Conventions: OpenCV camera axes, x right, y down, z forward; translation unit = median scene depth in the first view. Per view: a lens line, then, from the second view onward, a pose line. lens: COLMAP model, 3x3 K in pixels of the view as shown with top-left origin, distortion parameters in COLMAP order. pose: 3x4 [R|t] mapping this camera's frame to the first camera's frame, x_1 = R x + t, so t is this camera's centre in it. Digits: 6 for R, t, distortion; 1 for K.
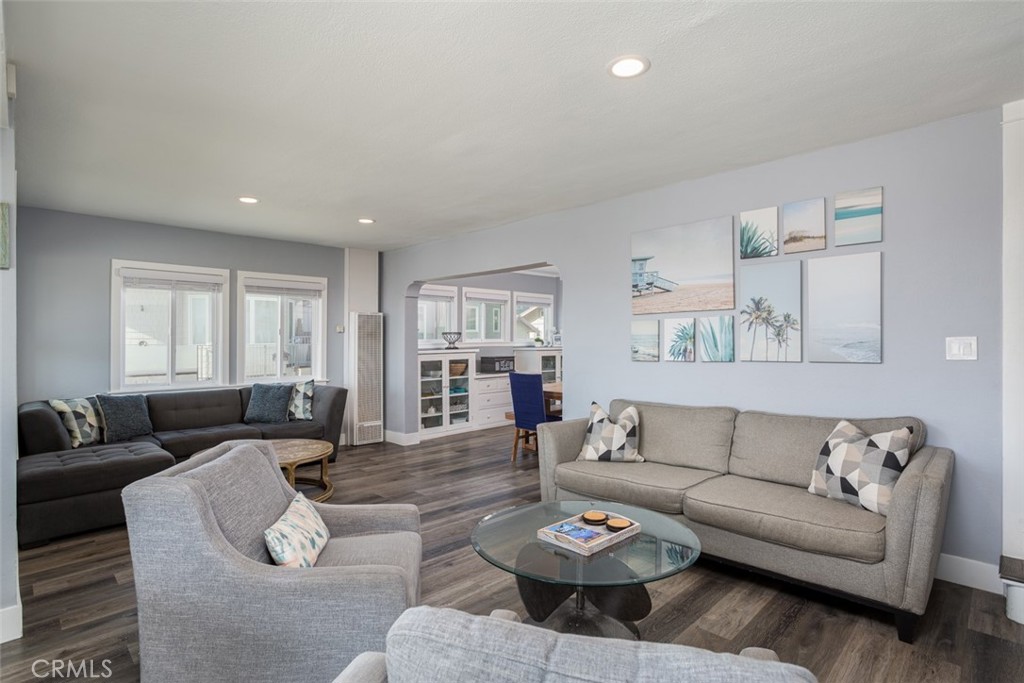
lens RADIAL K [[521.8, 0, 508.7], [0, 521.8, 342.4], [0, 0, 1]] dist [-0.021263, 0.000322]
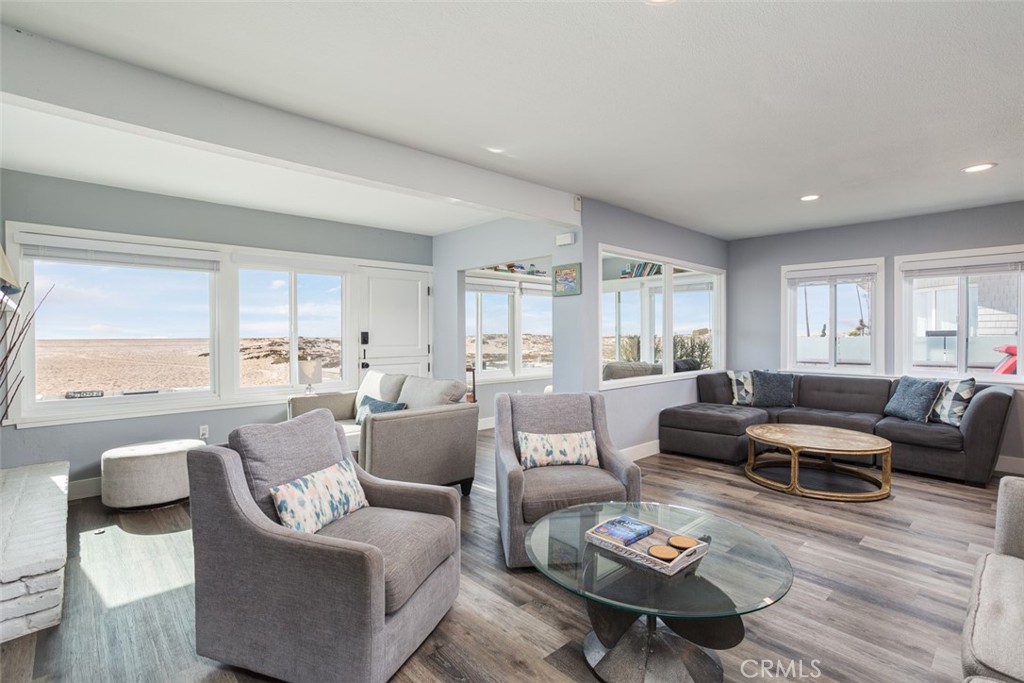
lens RADIAL K [[487.2, 0, 507.2], [0, 487.2, 336.2], [0, 0, 1]] dist [-0.030212, -0.000052]
pose [[-0.039486, 0.011561, -0.999153, 0.416906], [-0.004617, 0.999920, 0.011752, 0.001594], [0.999209, 0.005077, -0.039429, 0.345640]]
